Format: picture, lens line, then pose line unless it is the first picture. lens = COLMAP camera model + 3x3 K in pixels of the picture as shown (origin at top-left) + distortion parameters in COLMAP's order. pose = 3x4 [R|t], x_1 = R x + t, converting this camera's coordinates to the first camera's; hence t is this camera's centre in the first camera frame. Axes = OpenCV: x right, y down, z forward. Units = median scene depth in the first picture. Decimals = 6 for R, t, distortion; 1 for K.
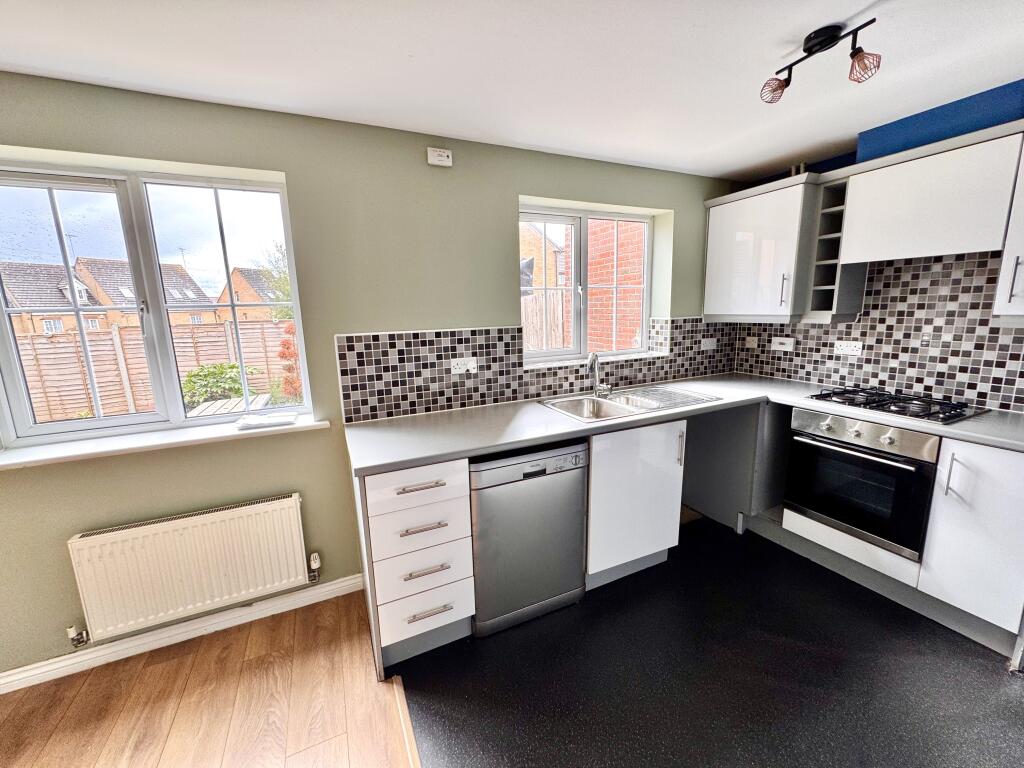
lens RADIAL K [[408.8, 0, 513.9], [0, 408.8, 383.3], [0, 0, 1]] dist [0.001791, 0.000086]
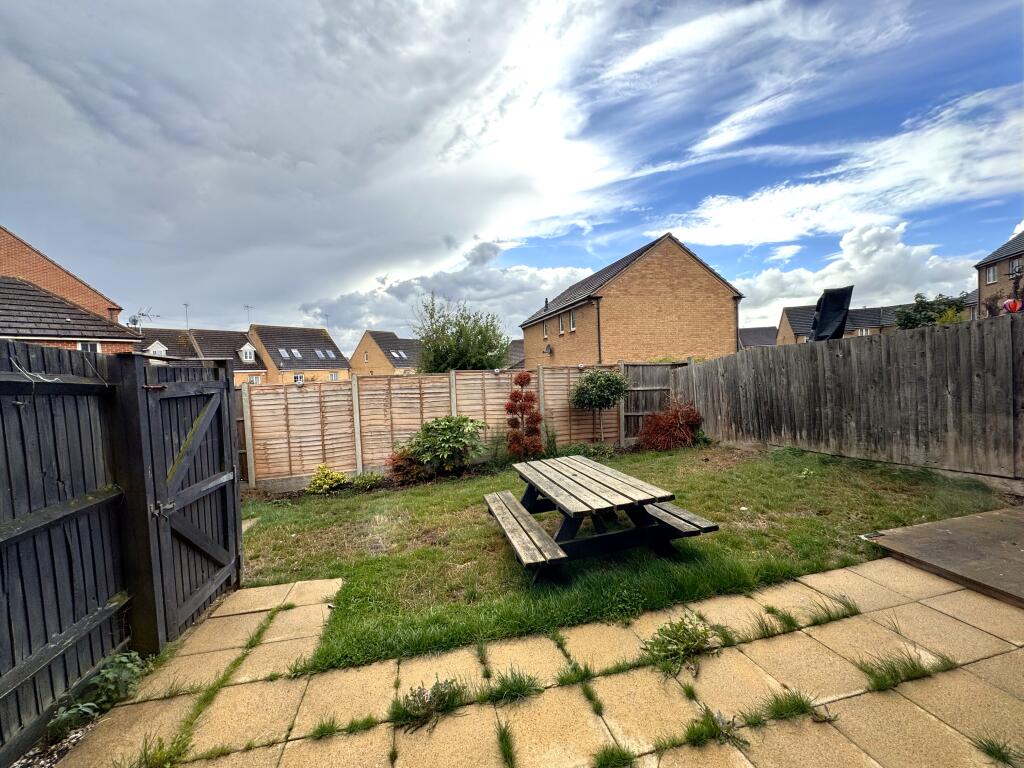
lens RADIAL K [[408.8, 0, 510.6], [0, 408.8, 387.7], [0, 0, 1]] dist [0.001791, 0.000086]
pose [[0.981864, 0.003631, -0.189553, -0.421398], [-0.028935, 0.990974, -0.130893, 0.004428], [0.187367, 0.134004, 0.973107, 0.128473]]
